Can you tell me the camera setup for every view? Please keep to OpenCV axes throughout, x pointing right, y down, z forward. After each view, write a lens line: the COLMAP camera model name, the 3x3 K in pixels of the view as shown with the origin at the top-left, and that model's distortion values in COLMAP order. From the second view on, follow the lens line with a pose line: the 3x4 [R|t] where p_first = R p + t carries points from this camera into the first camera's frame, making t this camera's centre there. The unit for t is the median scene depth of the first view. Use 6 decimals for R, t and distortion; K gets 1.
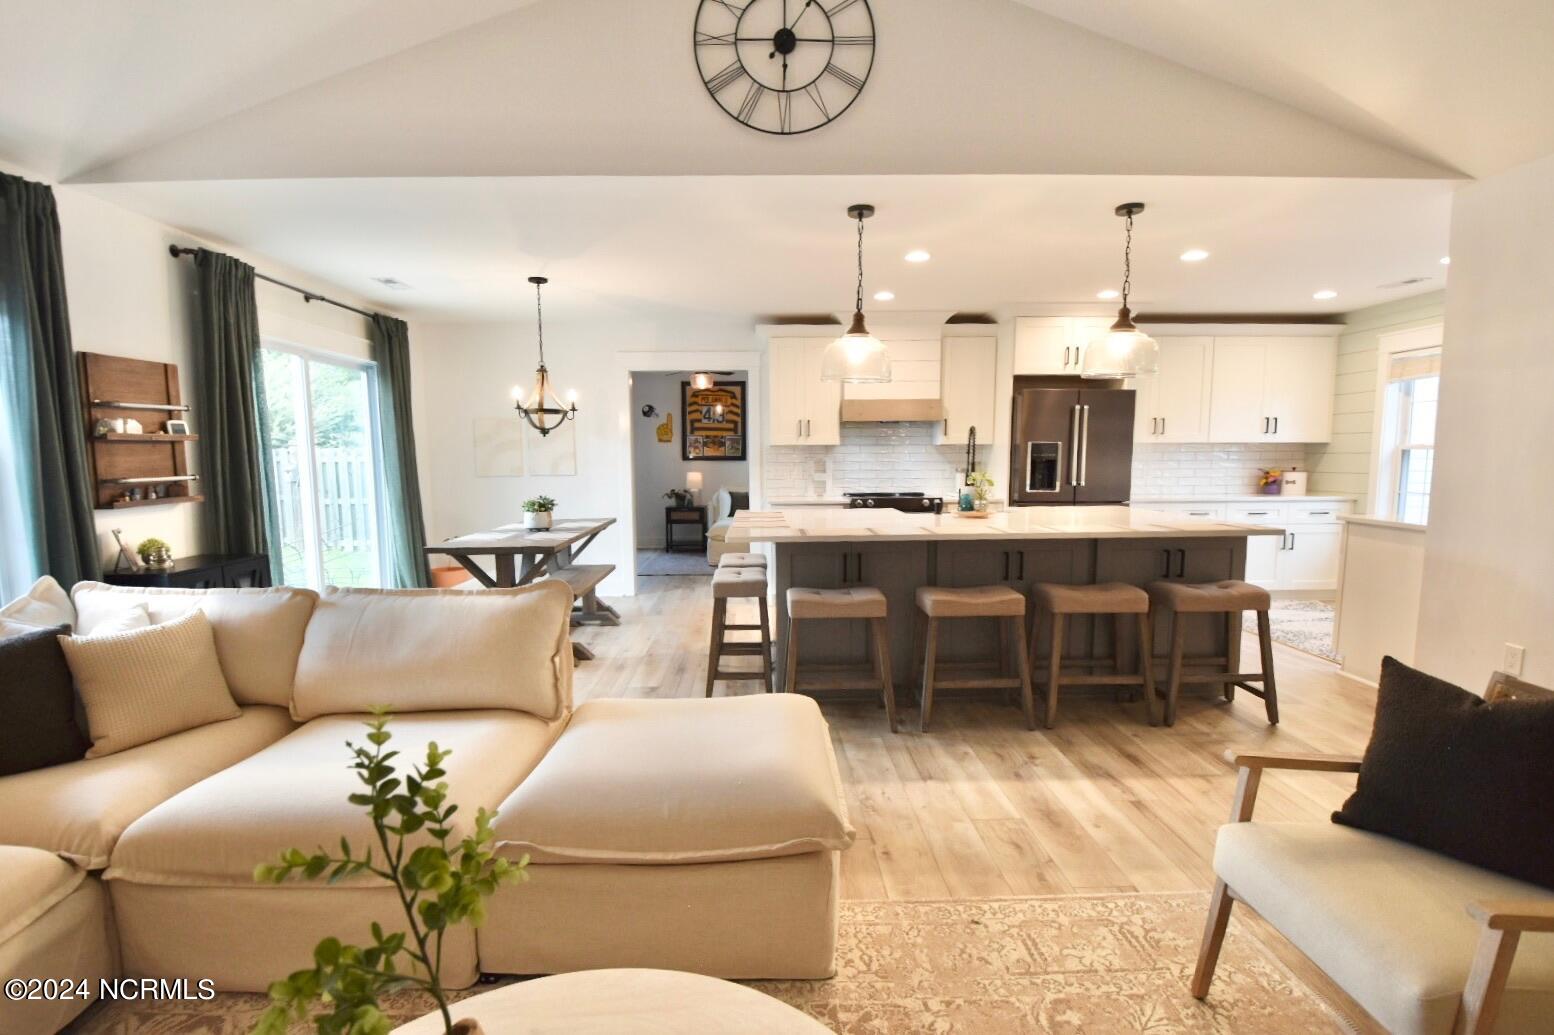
lens RADIAL K [[719.5, 0, 775.5], [0, 719.5, 539.4], [0, 0, 1]] dist [0.008710, -0.016342]
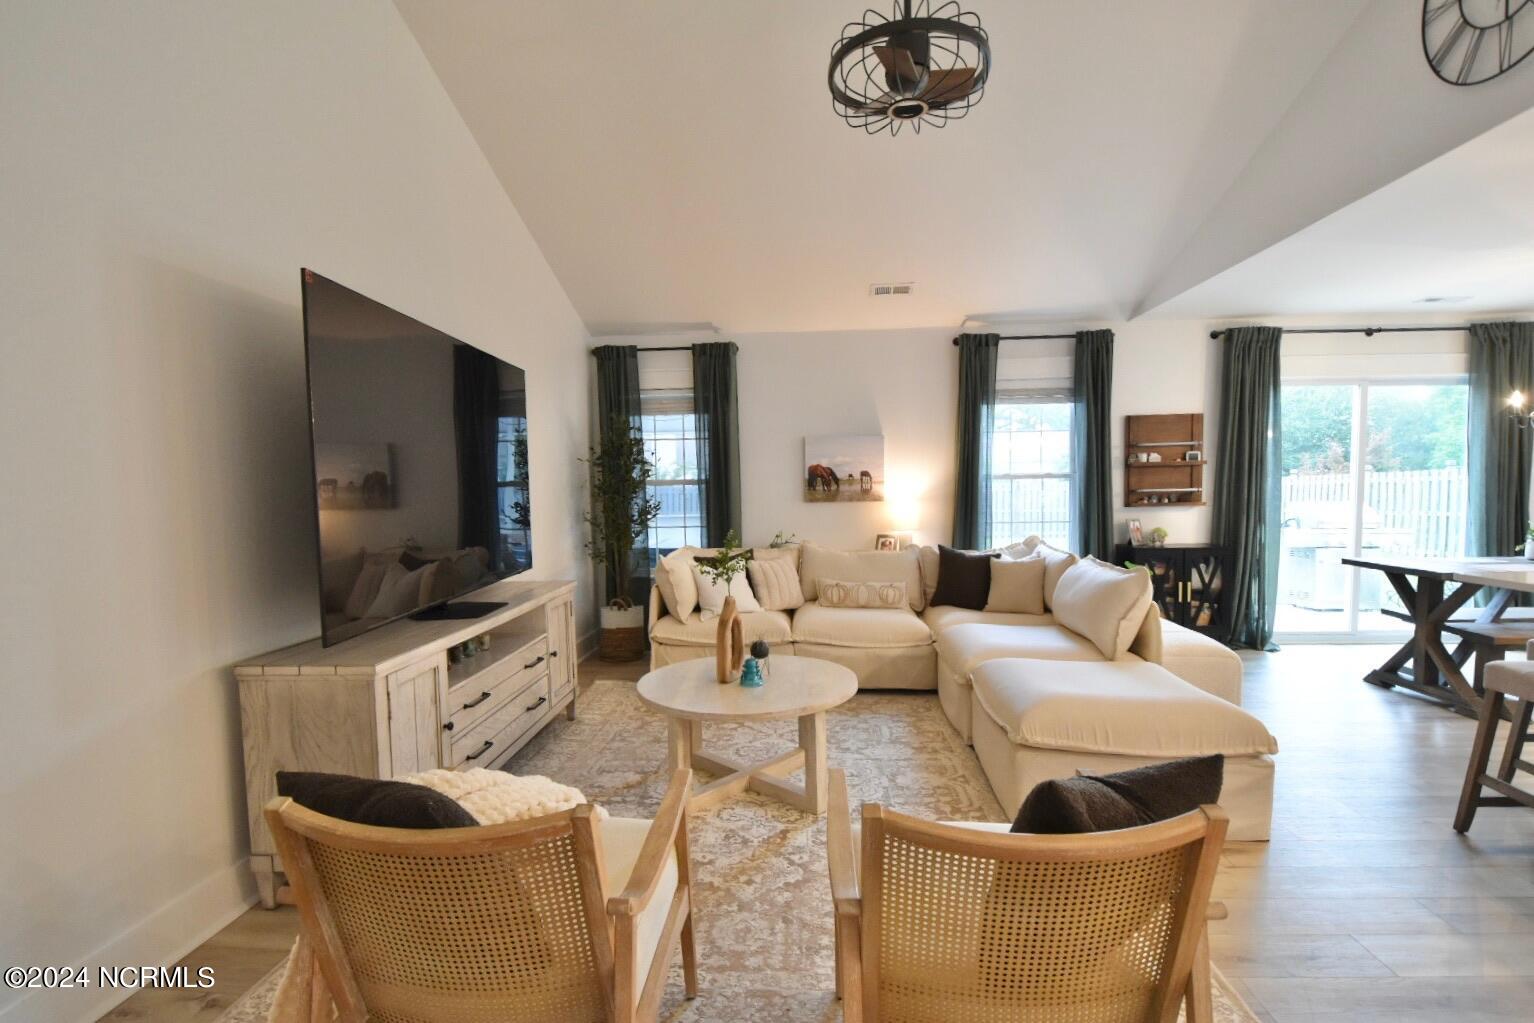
lens RADIAL K [[724.4, 0, 762.8], [0, 724.4, 531.4], [0, 0, 1]] dist [-0.002941, -0.009977]
pose [[-0.099818, 0.075047, -0.992171, 0.576232], [-0.098654, 0.991492, 0.084921, -0.029942], [0.990103, 0.106358, -0.091565, 0.202979]]
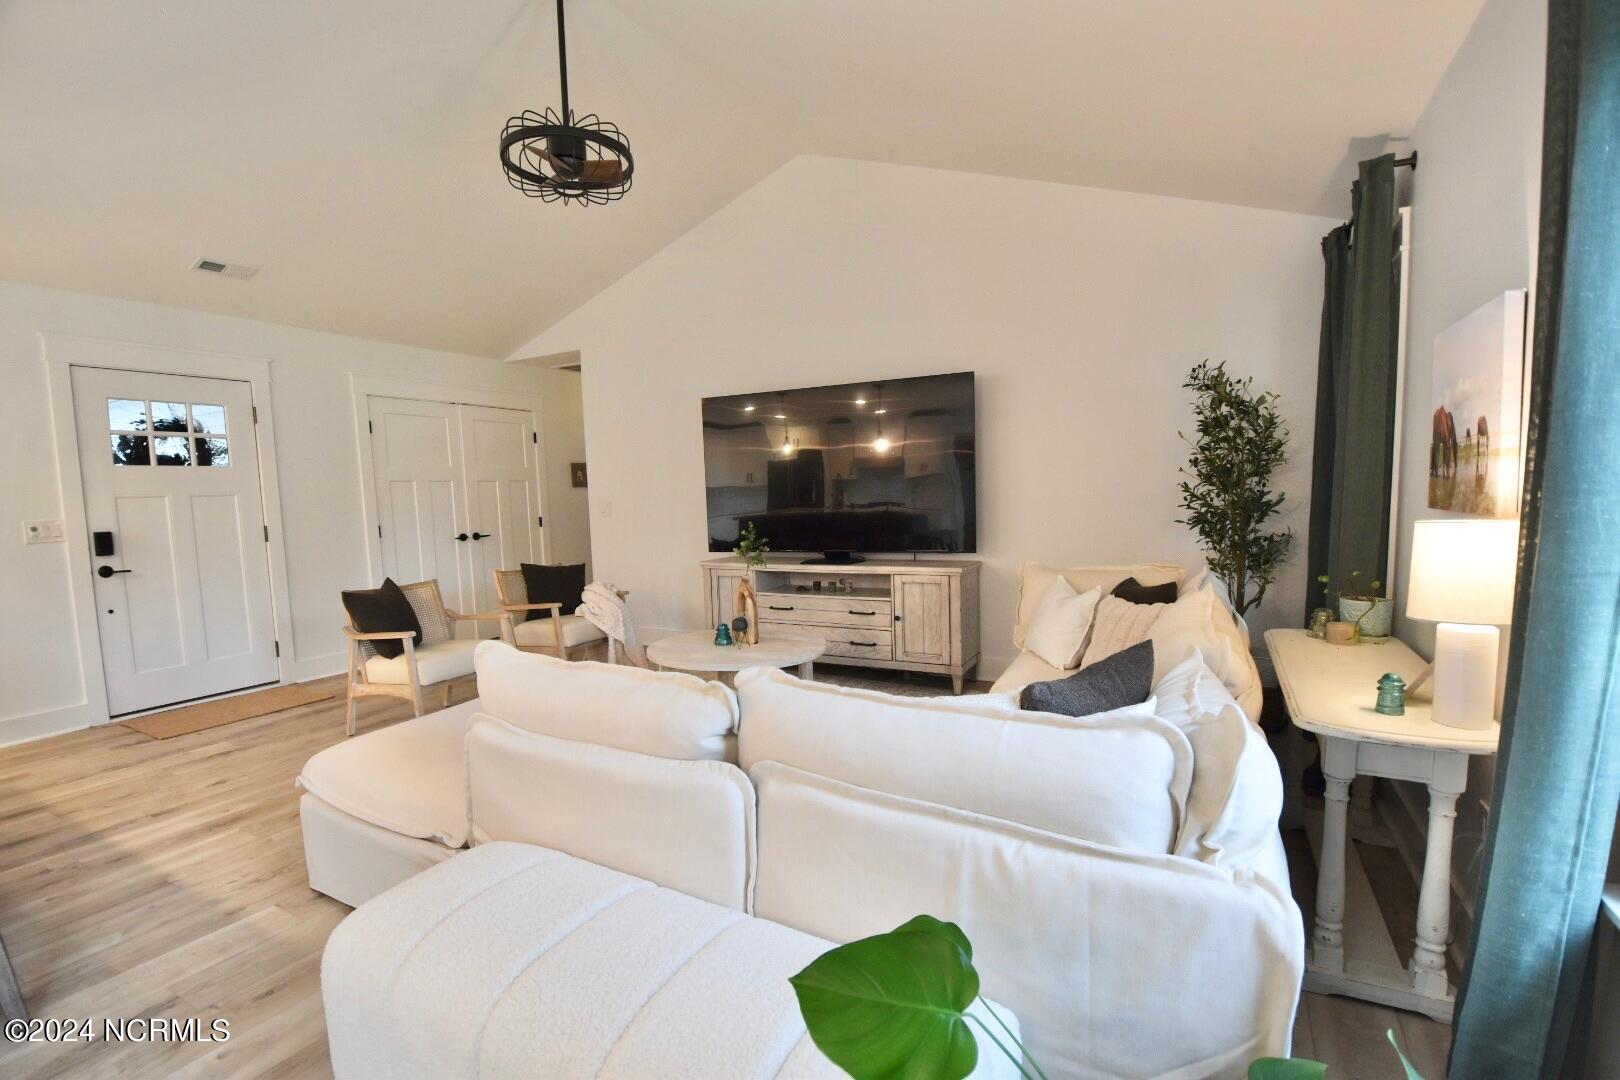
lens RADIAL K [[721.5, 0, 811.2], [0, 721.5, 560.0], [0, 0, 1]] dist [0.013214, -0.021350]
pose [[-0.865658, -0.015030, 0.500410, -0.510124], [0.093751, 0.977000, 0.191523, -0.075447], [-0.491780, 0.212707, -0.844339, 0.747835]]
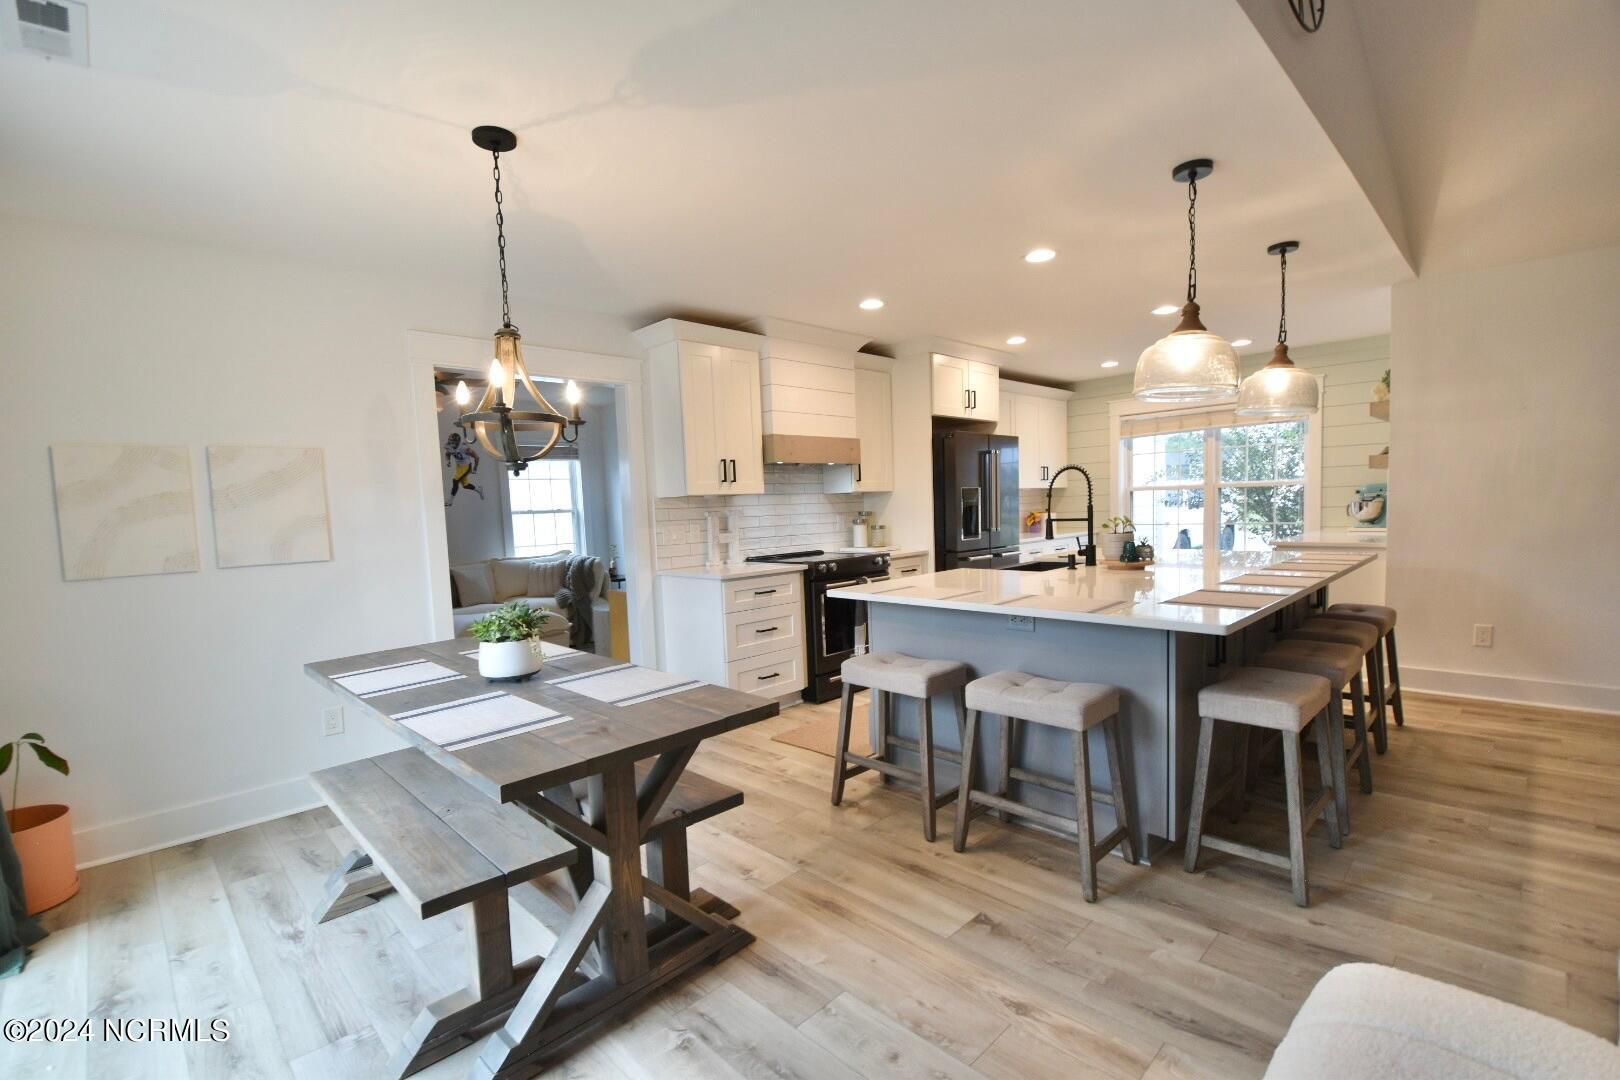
lens RADIAL K [[721.5, 0, 809.0], [0, 721.5, 560.4], [0, 0, 1]] dist [0.013214, -0.021350]
pose [[0.727182, -0.074024, 0.682442, -0.523674], [0.110341, 0.993846, -0.009773, -0.065053], [-0.677519, 0.082408, 0.730874, 0.552483]]
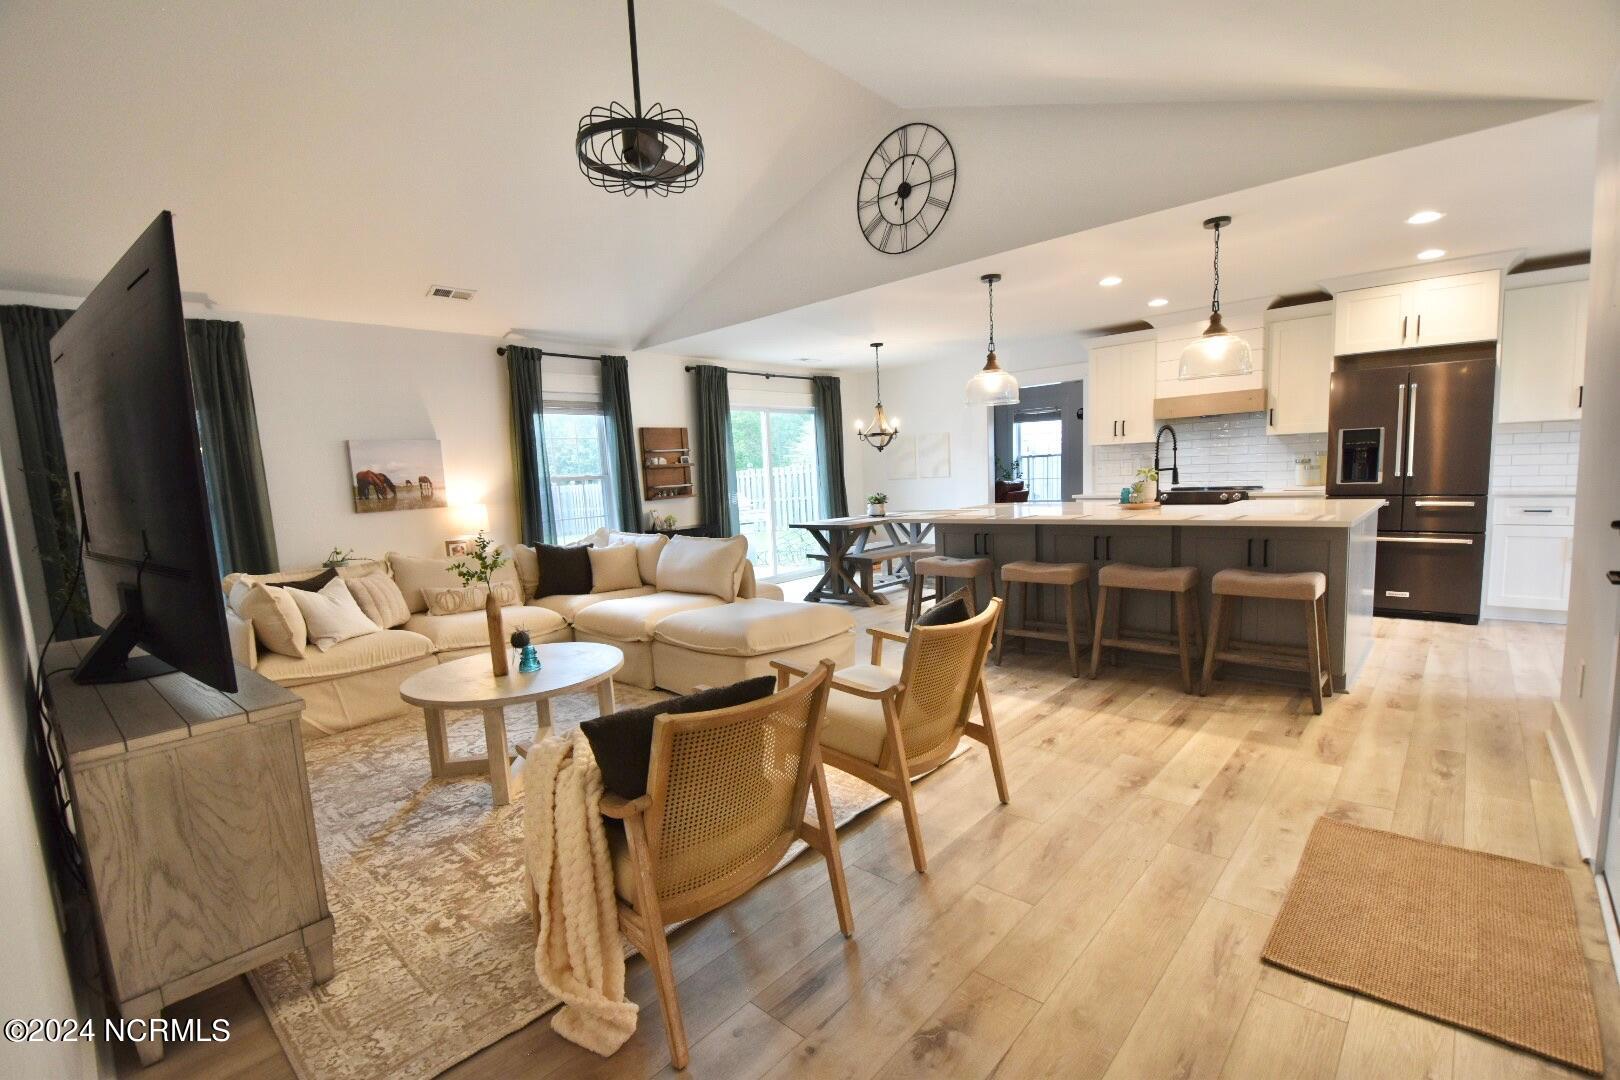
lens RADIAL K [[721.5, 0, 810.8], [0, 721.5, 561.7], [0, 0, 1]] dist [0.013214, -0.021350]
pose [[0.722758, 0.057599, -0.688697, 0.611583], [-0.034810, 0.998290, 0.046961, 0.015031], [0.690224, -0.009968, 0.723527, -0.155530]]
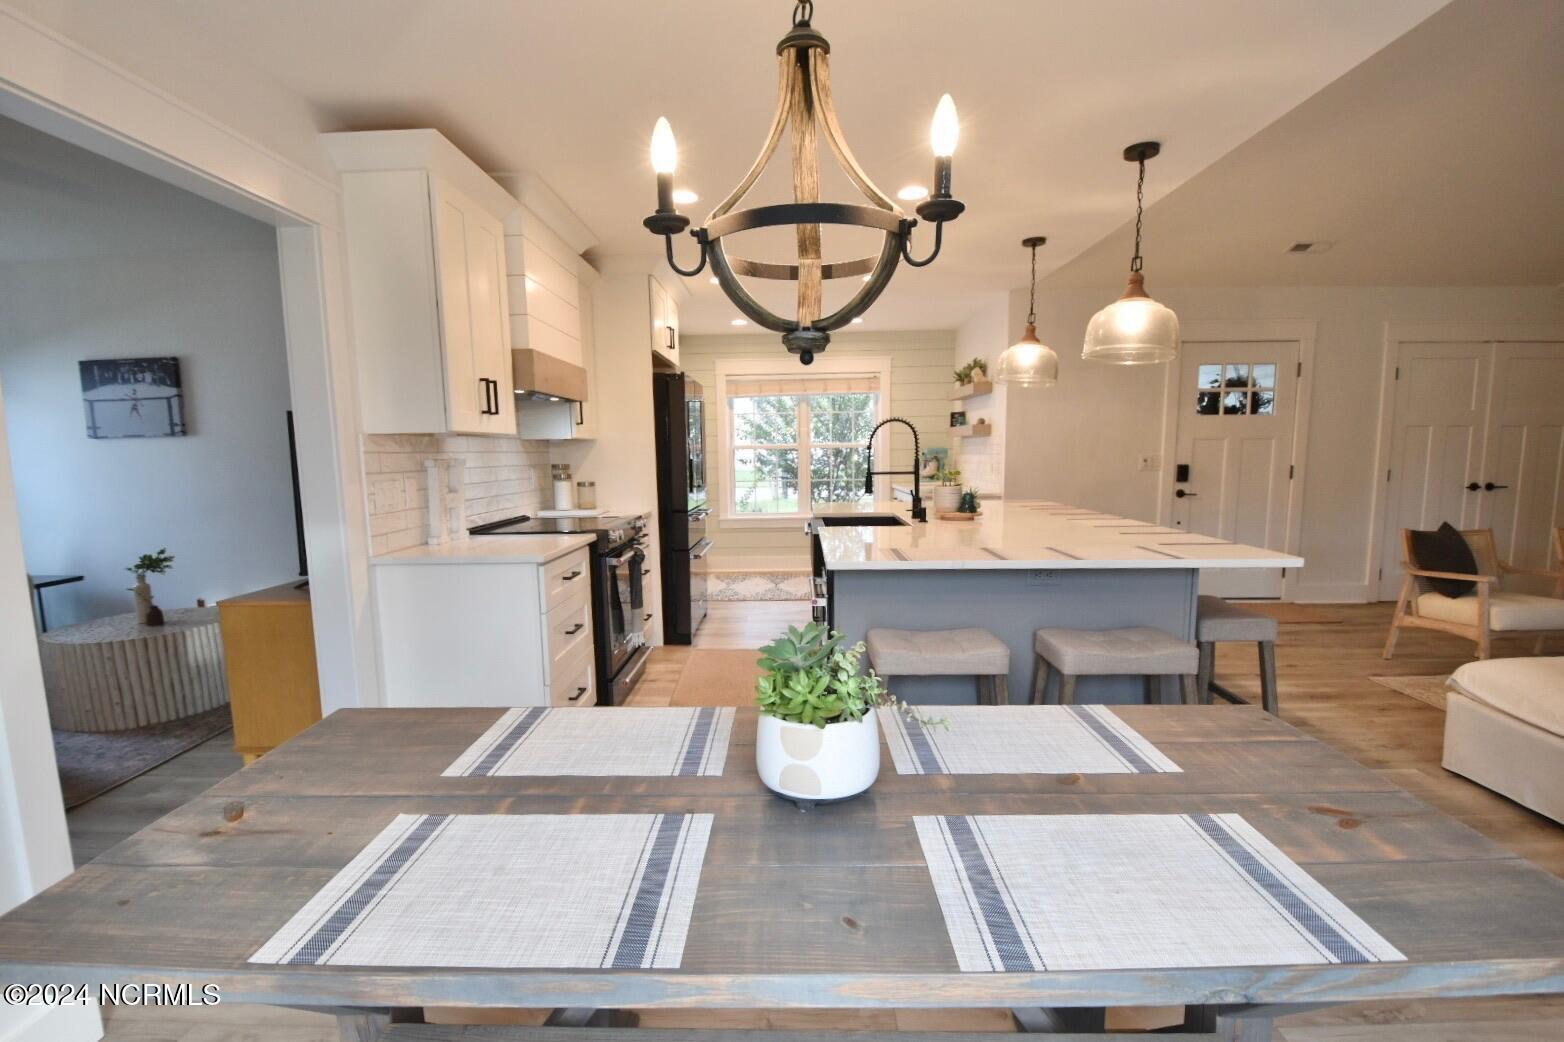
lens RADIAL K [[724.1, 0, 783.0], [0, 724.1, 539.2], [0, 0, 1]] dist [0.008710, -0.016342]
pose [[0.042076, -0.117069, 0.992232, -0.566157], [0.127609, 0.985608, 0.110877, -0.119055], [-0.990932, 0.121953, 0.056410, 1.035609]]
